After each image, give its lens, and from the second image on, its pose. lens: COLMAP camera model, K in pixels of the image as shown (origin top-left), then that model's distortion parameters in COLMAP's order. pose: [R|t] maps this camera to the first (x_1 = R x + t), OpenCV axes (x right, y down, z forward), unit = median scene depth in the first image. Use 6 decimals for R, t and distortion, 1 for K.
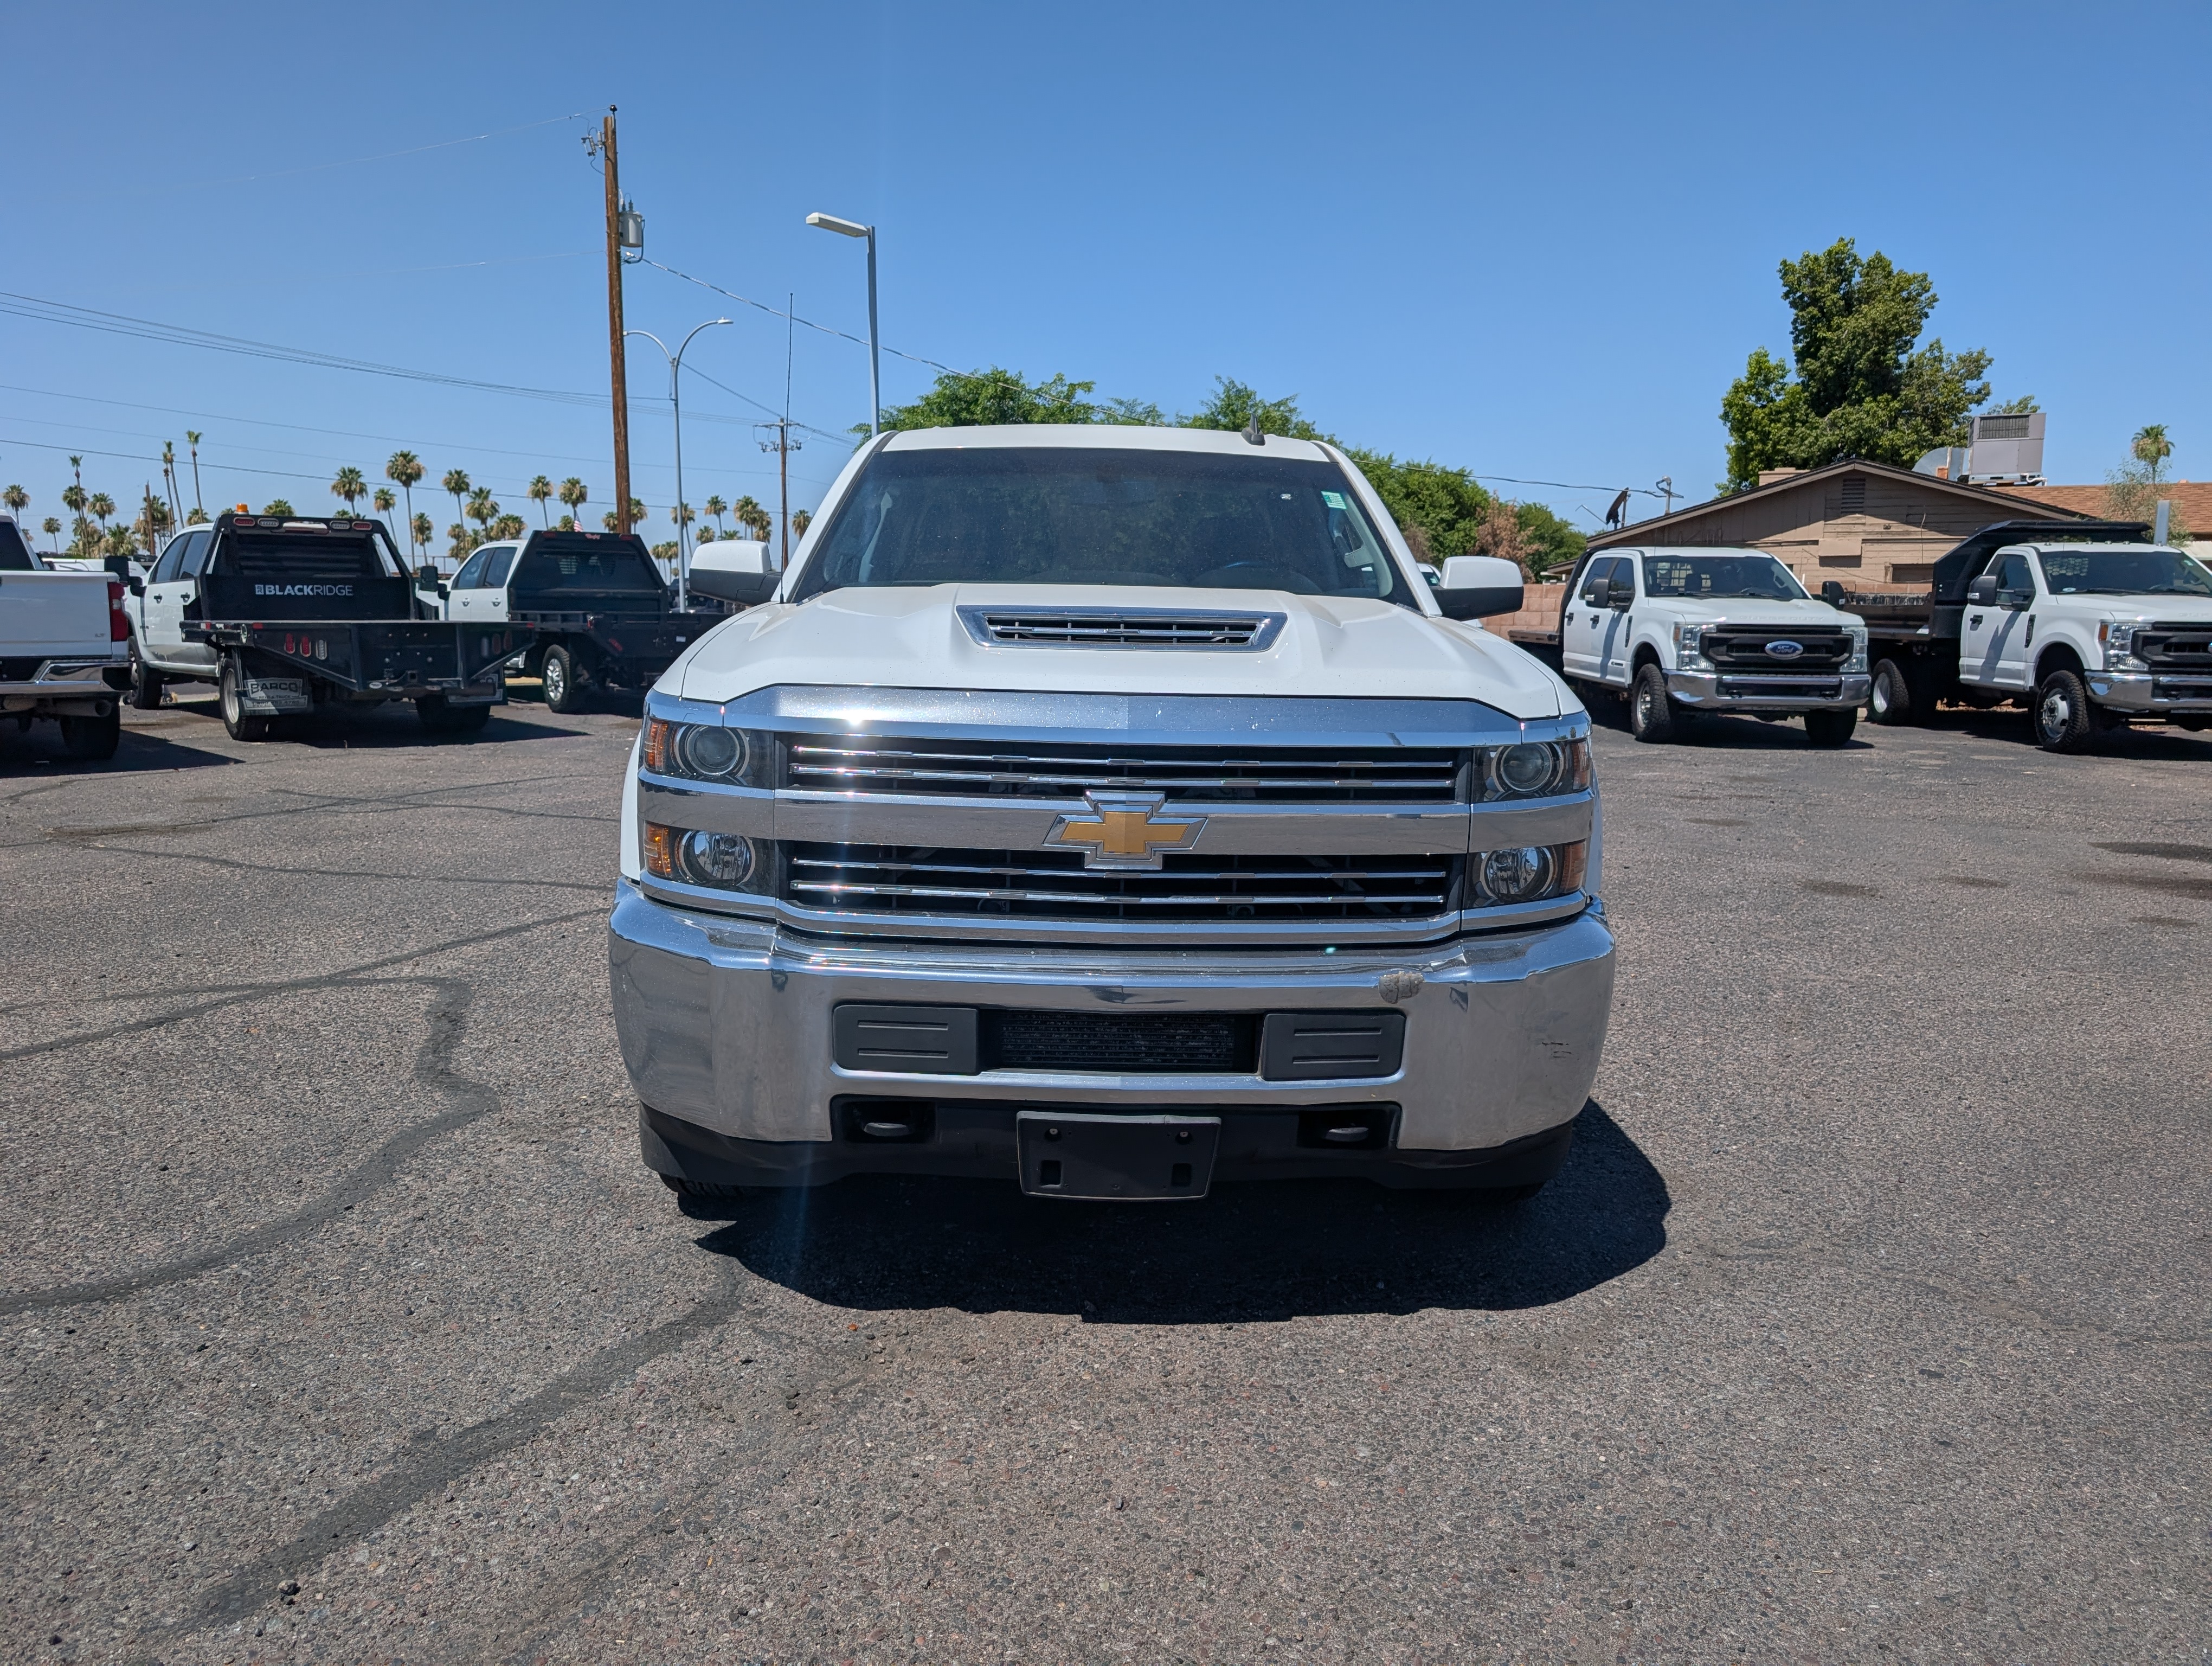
lens RADIAL K [[1594.2, 0, 1104.1], [0, 1594.2, 829.8], [0, 0, 1]] dist [0.031587, -0.037865]
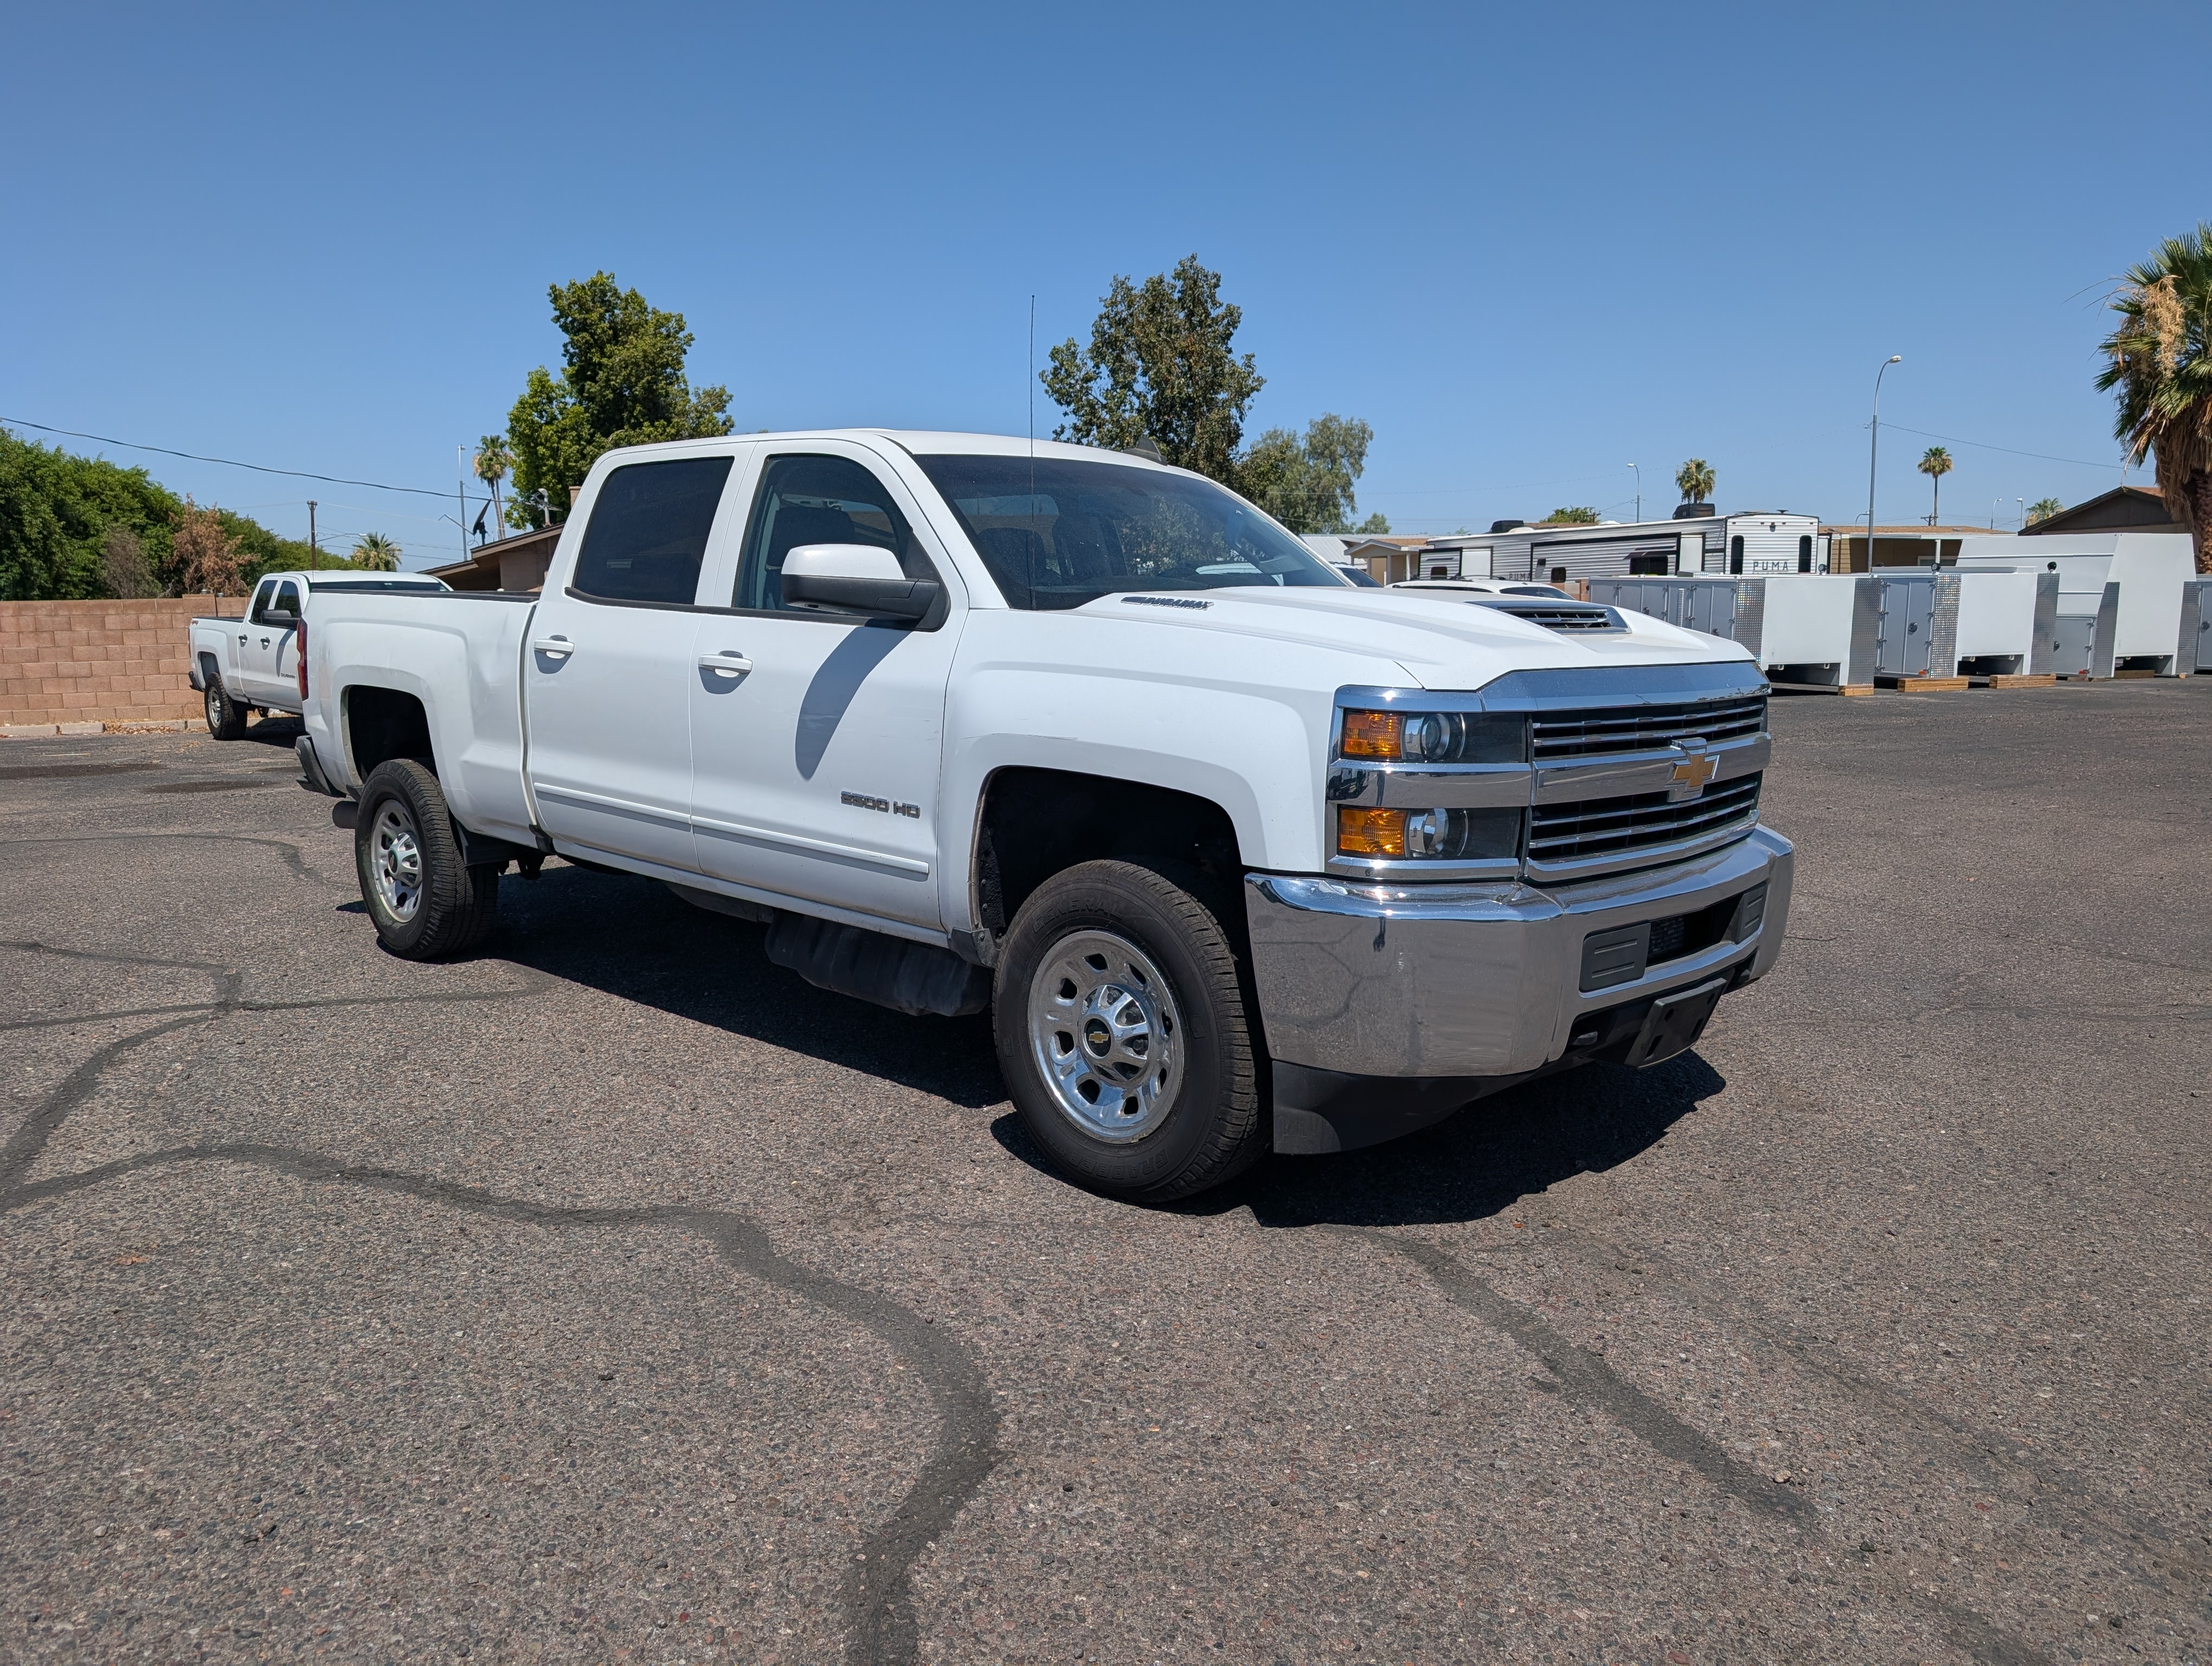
lens RADIAL K [[1594.2, 0, 1095.8], [0, 1594.2, 816.2], [0, 0, 1]] dist [0.031587, -0.037865]
pose [[0.708082, -0.107593, 0.697885, -0.240010], [0.118485, 0.992414, 0.032785, -0.011883], [-0.696118, 0.059475, 0.715459, 0.076901]]
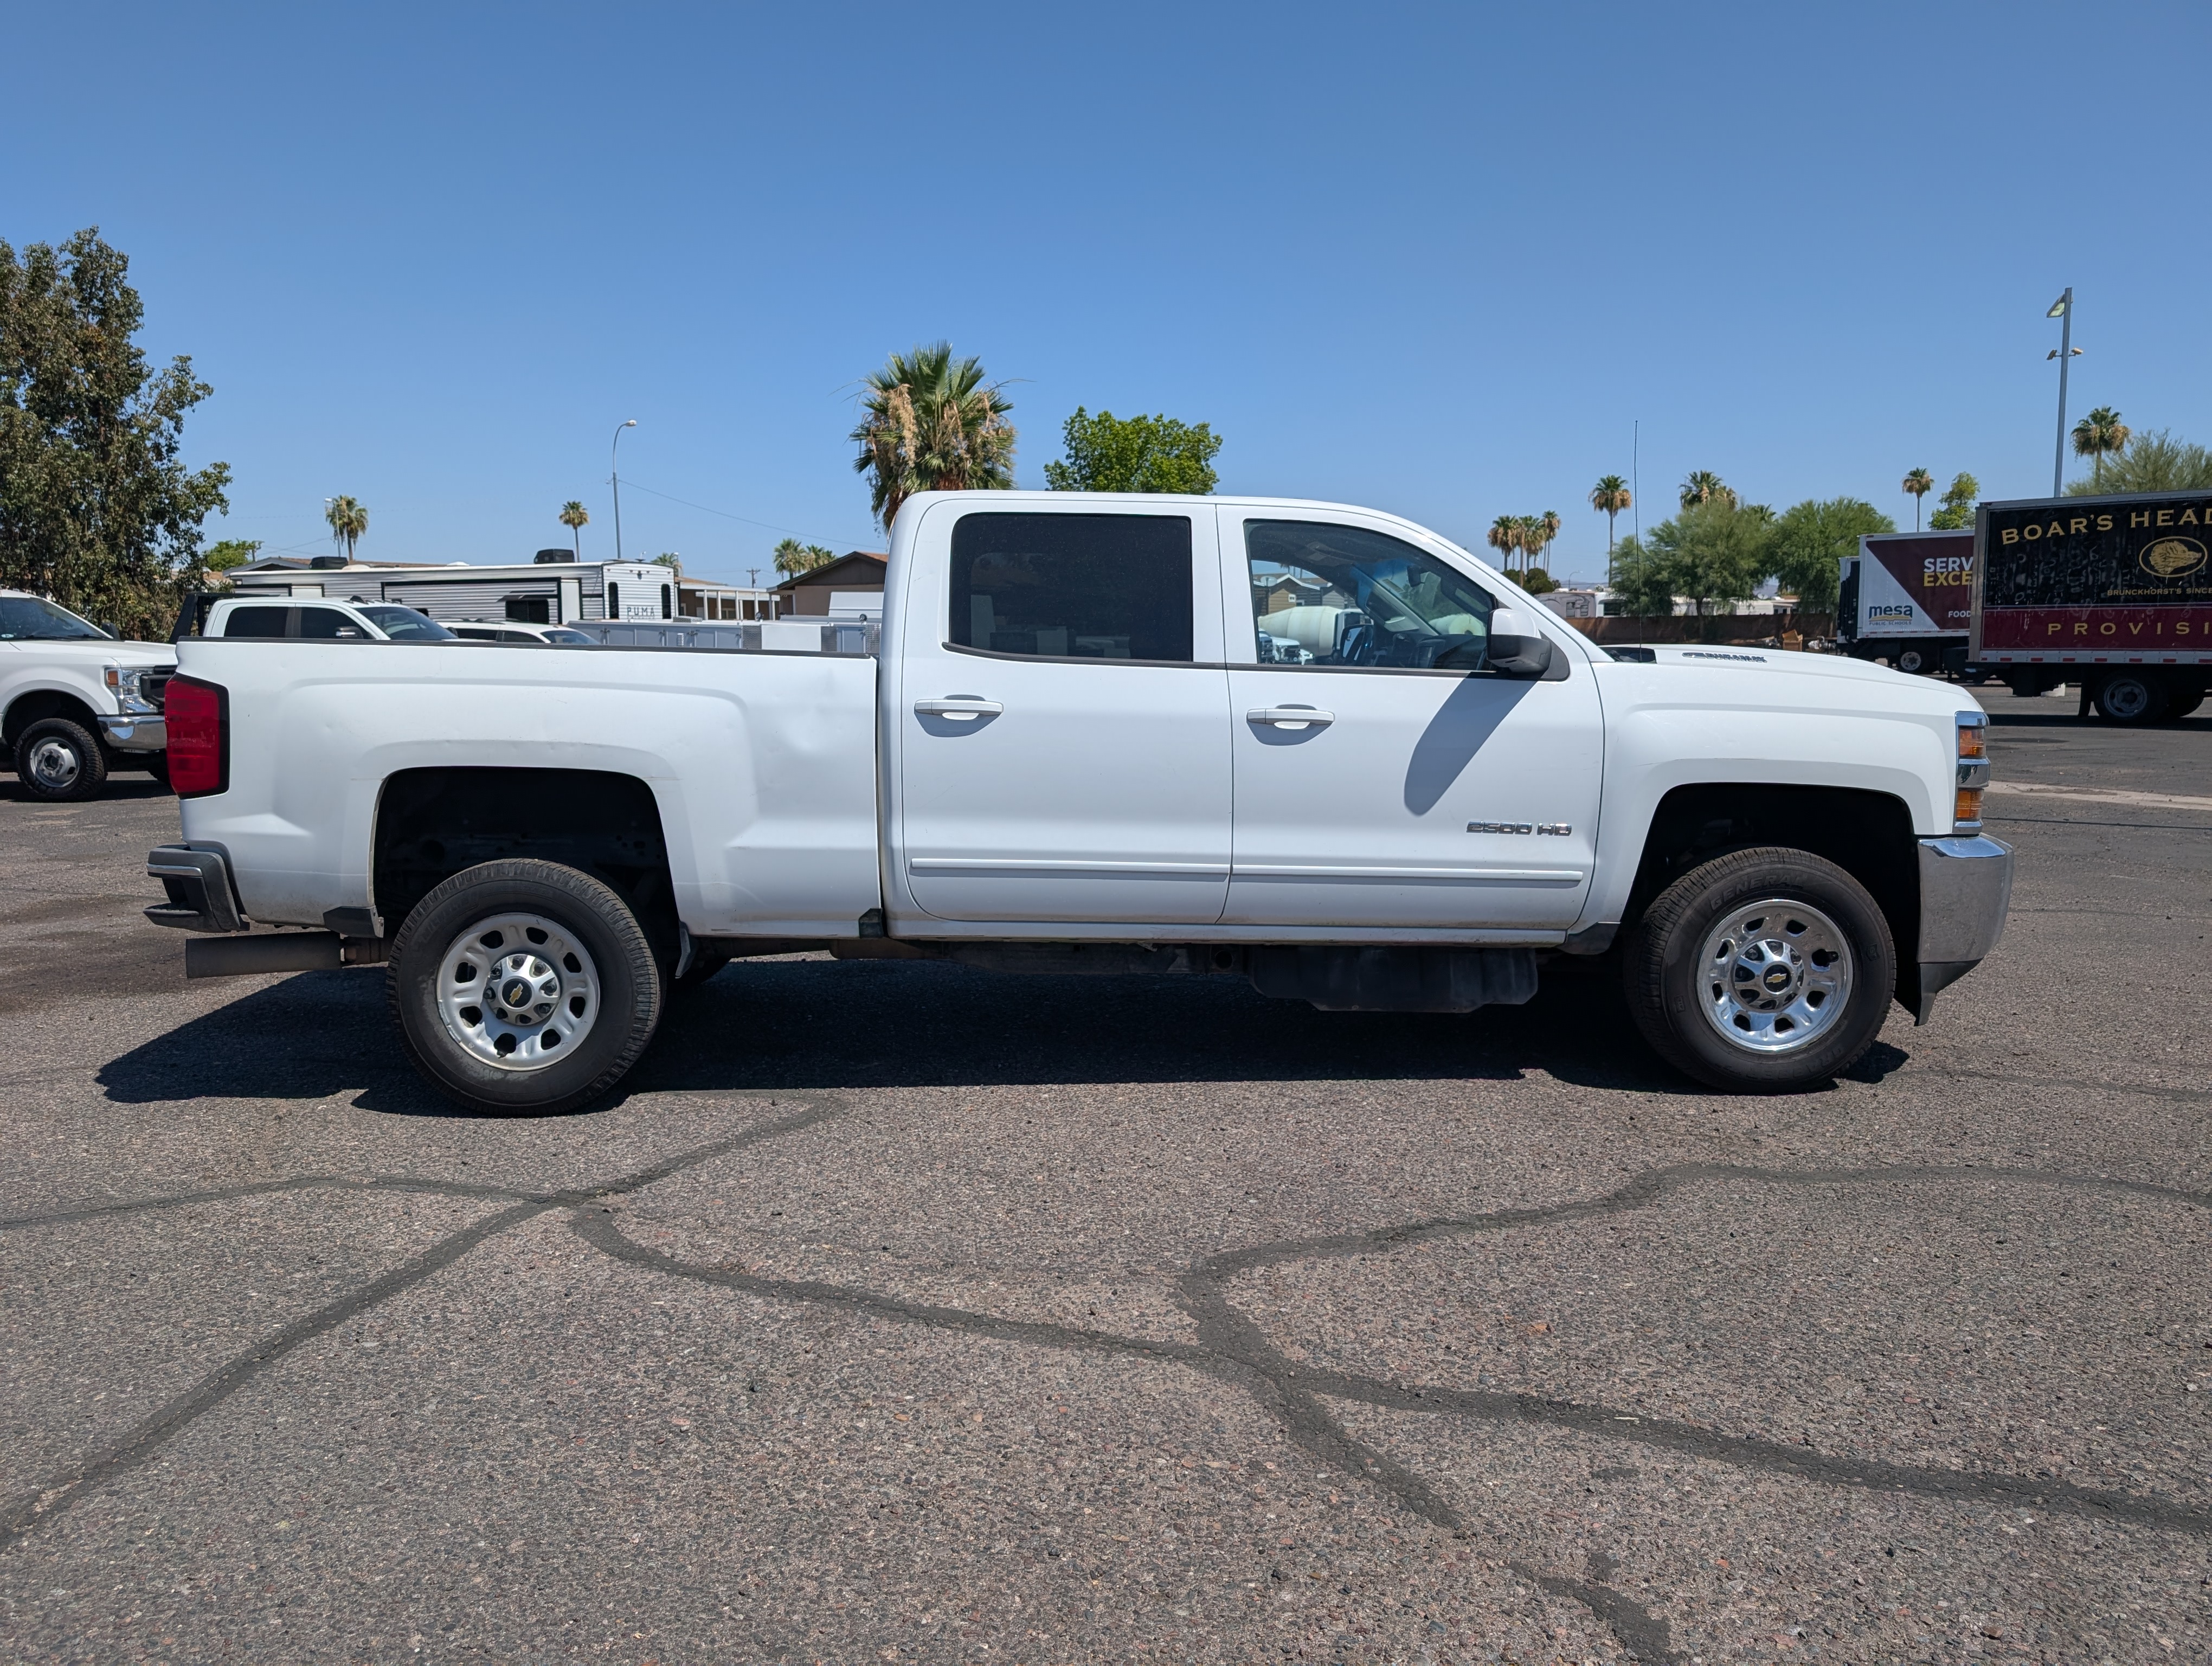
lens RADIAL K [[1594.2, 0, 1078.4], [0, 1594.2, 821.8], [0, 0, 1]] dist [0.031587, -0.037865]
pose [[-0.014282, -0.124695, 0.992092, -0.401864], [0.151493, 0.980470, 0.125415, -0.067292], [-0.988355, 0.152086, 0.004887, 0.398824]]
